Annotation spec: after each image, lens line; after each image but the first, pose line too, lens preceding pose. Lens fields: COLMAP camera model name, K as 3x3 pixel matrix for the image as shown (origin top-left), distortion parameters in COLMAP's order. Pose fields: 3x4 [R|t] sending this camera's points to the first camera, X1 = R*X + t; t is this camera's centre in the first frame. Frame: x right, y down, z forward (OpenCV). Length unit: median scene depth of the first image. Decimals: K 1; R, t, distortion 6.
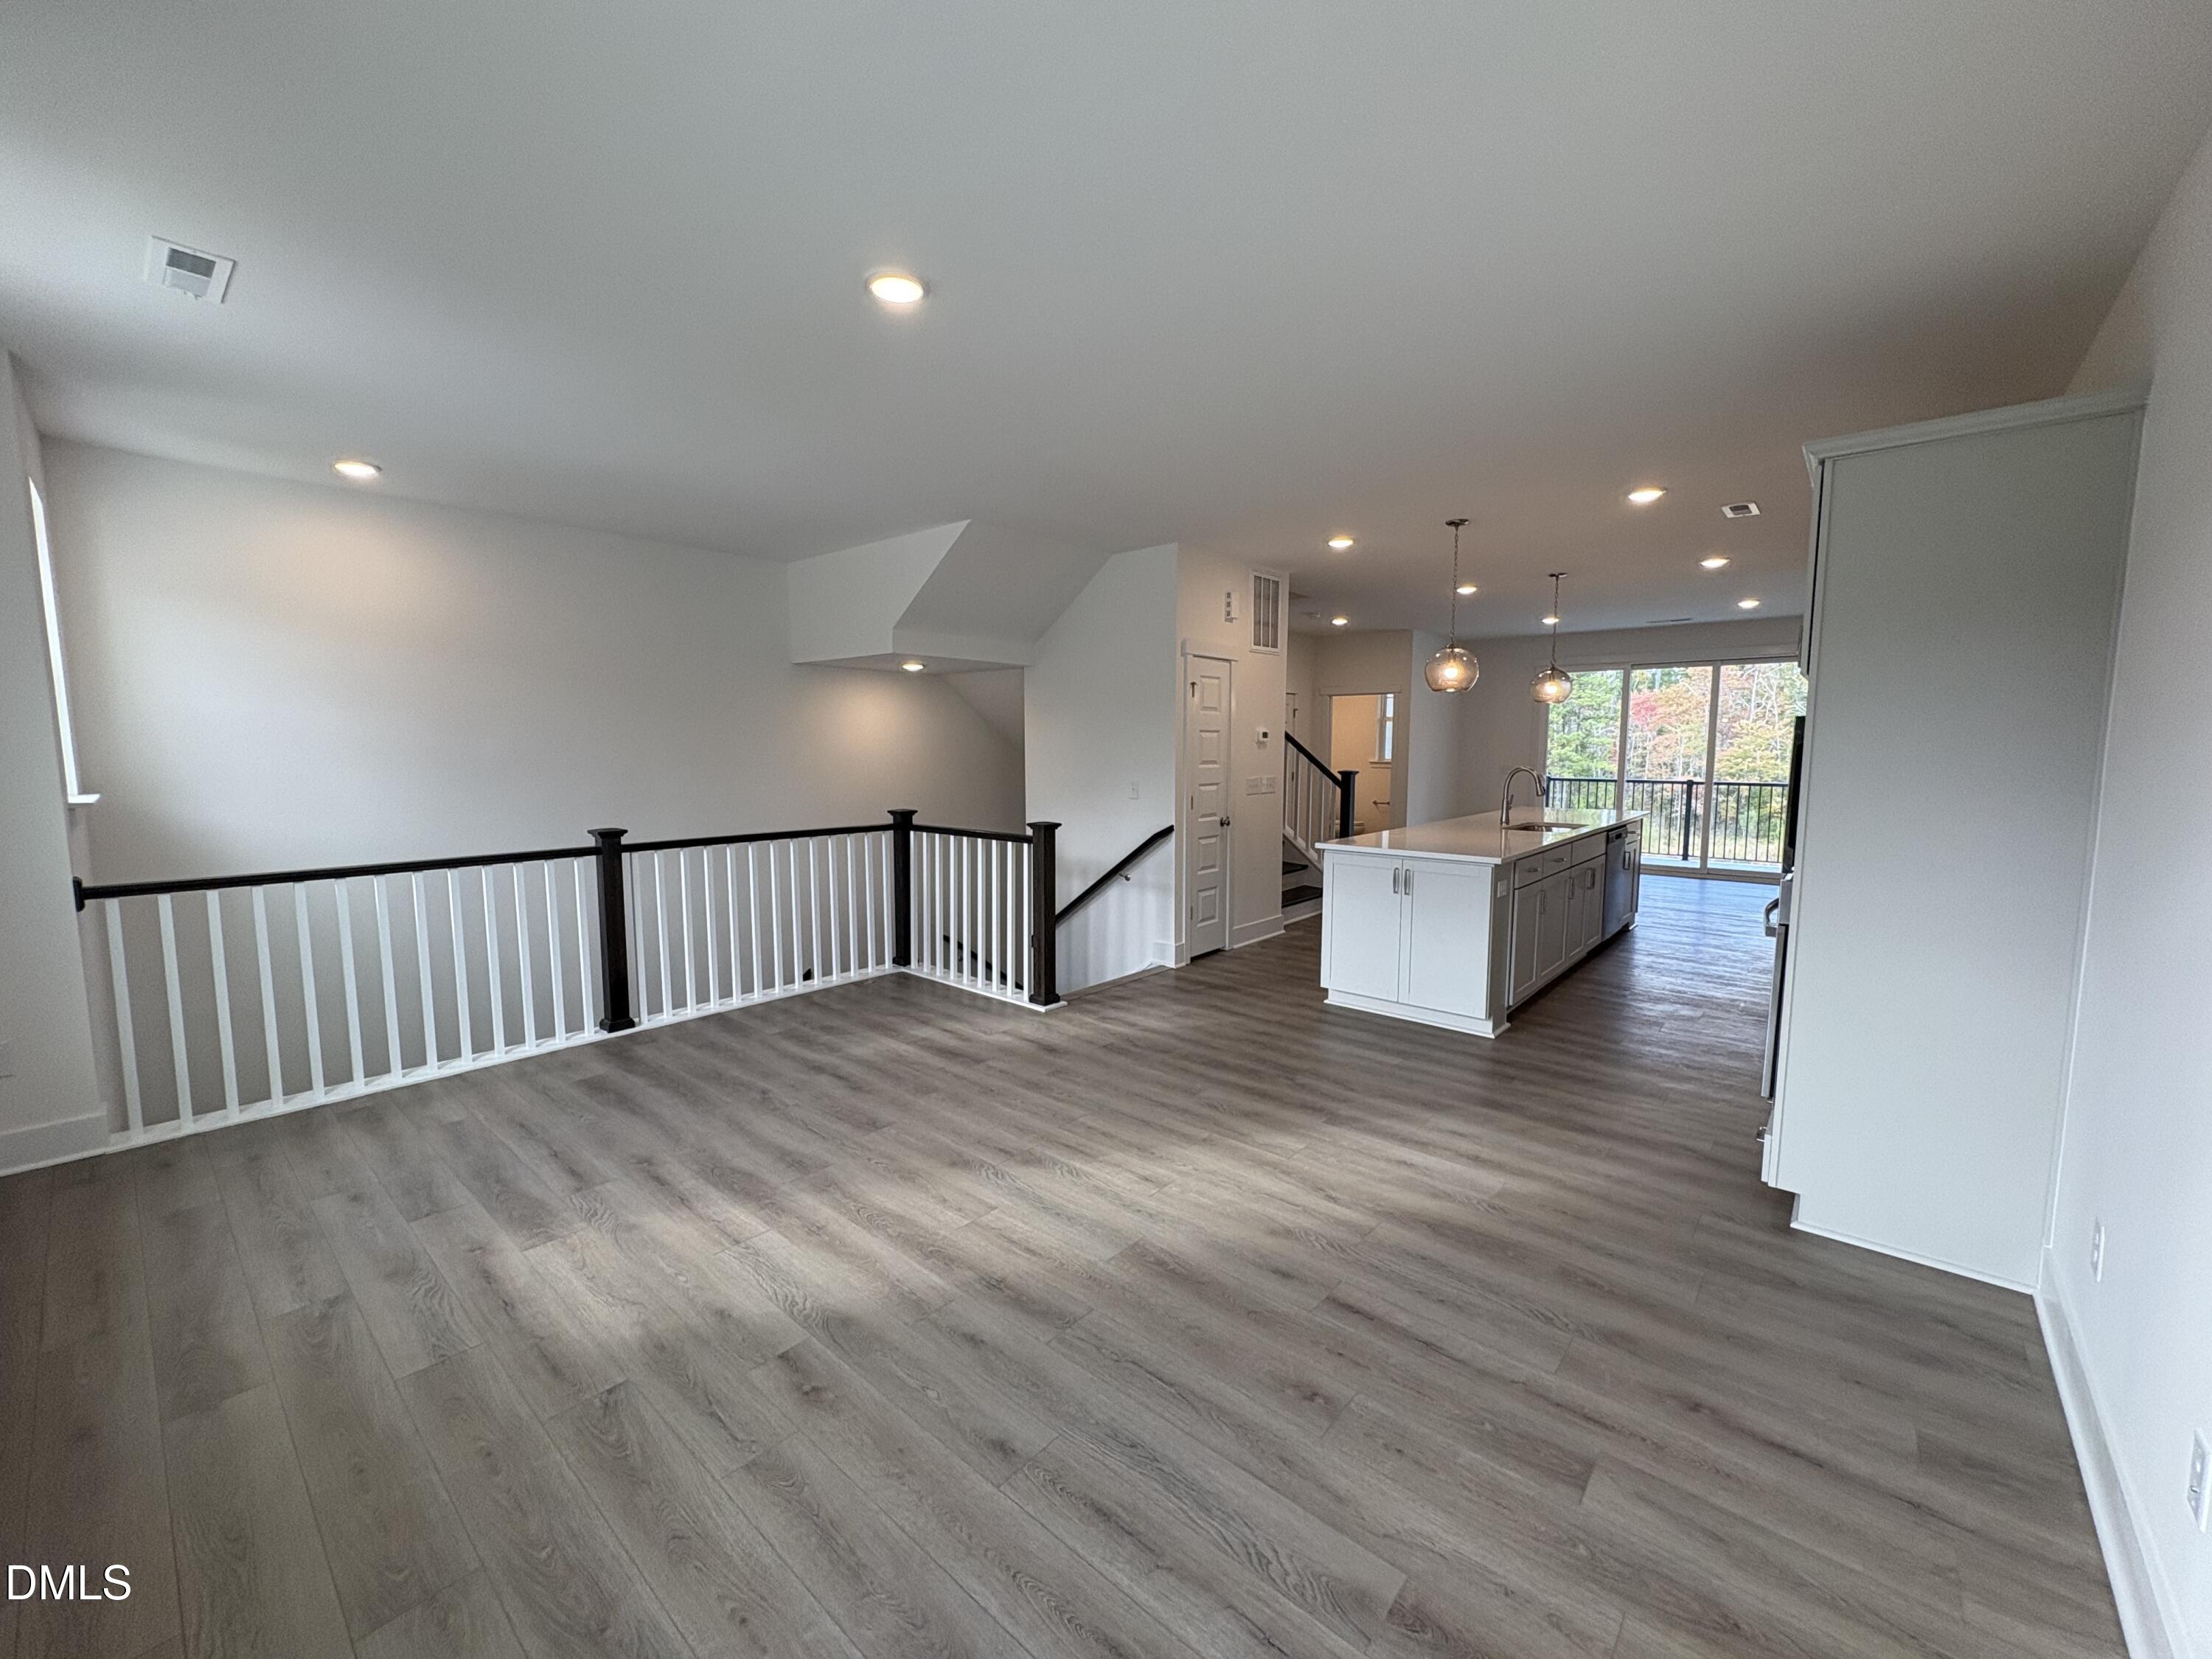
lens RADIAL K [[889.1, 0, 1111.2], [0, 889.1, 837.0], [0, 0, 1]] dist [-0.000373, -0.000080]
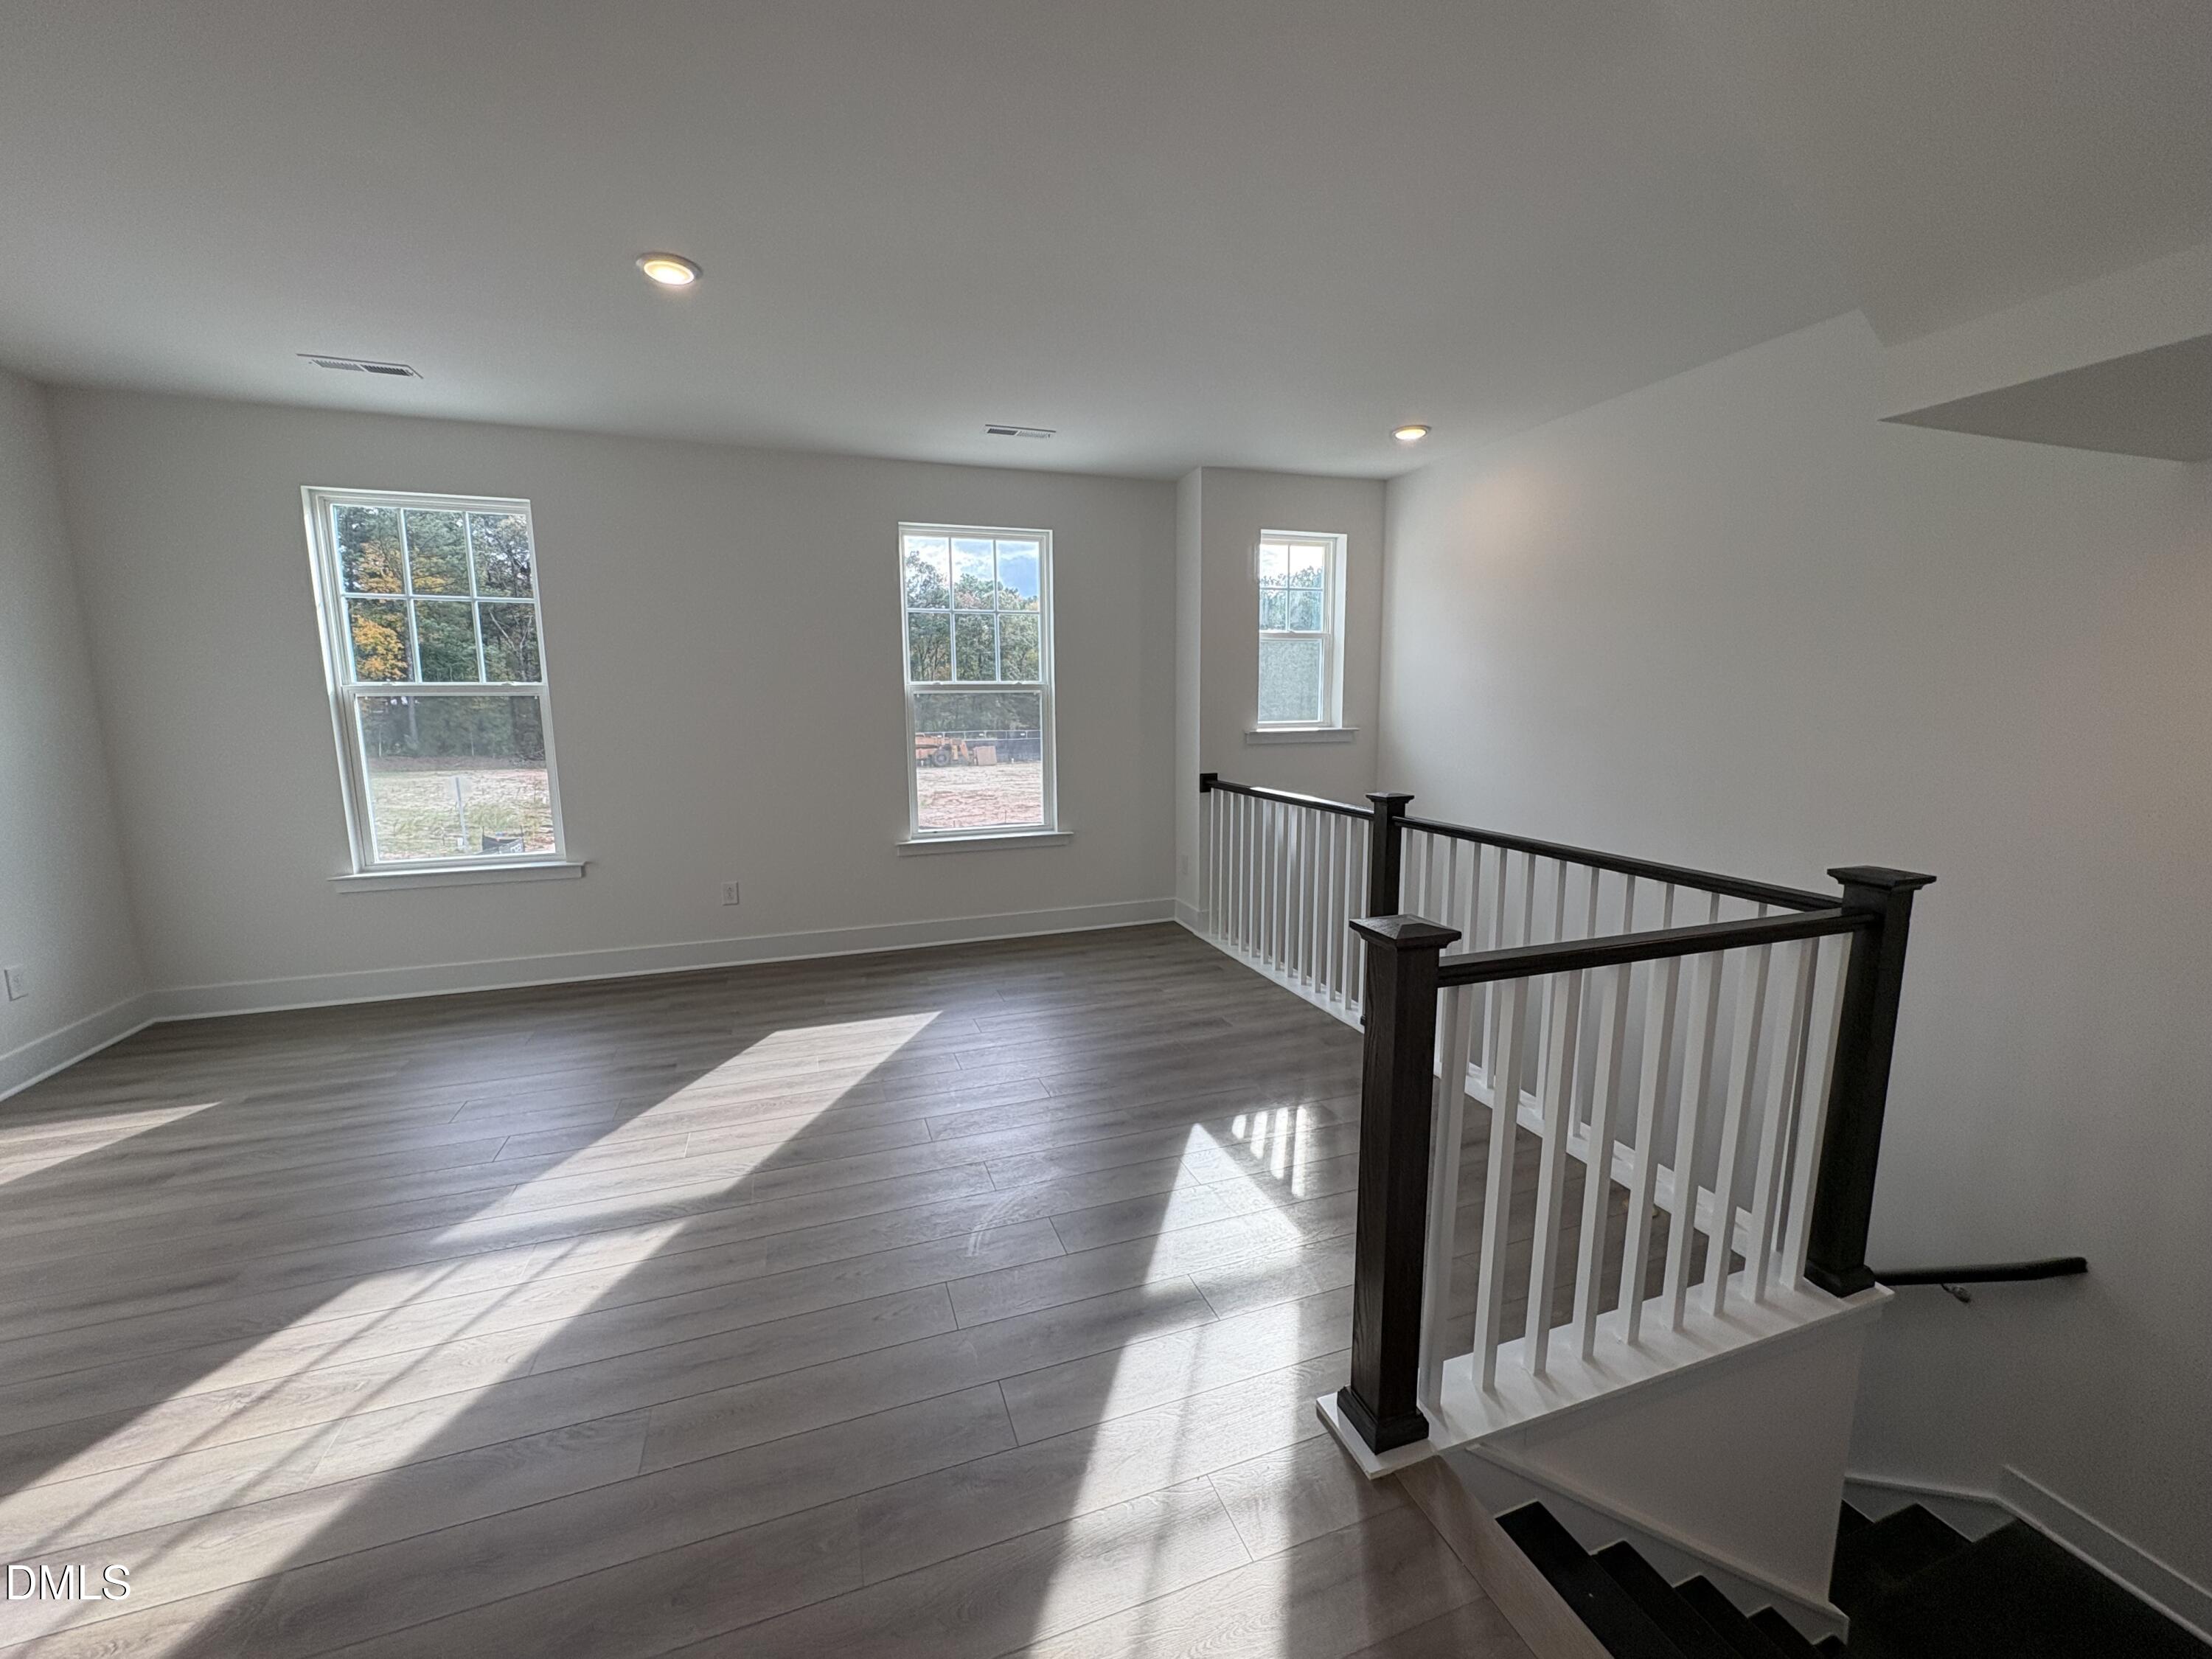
lens RADIAL K [[889.1, 0, 1109.2], [0, 889.1, 827.0], [0, 0, 1]] dist [-0.000373, -0.000080]
pose [[-0.492109, 0.127625, -0.861127, 0.346772], [-0.089516, 0.976533, 0.195884, -0.142295], [0.865919, 0.173481, -0.469136, 1.381002]]
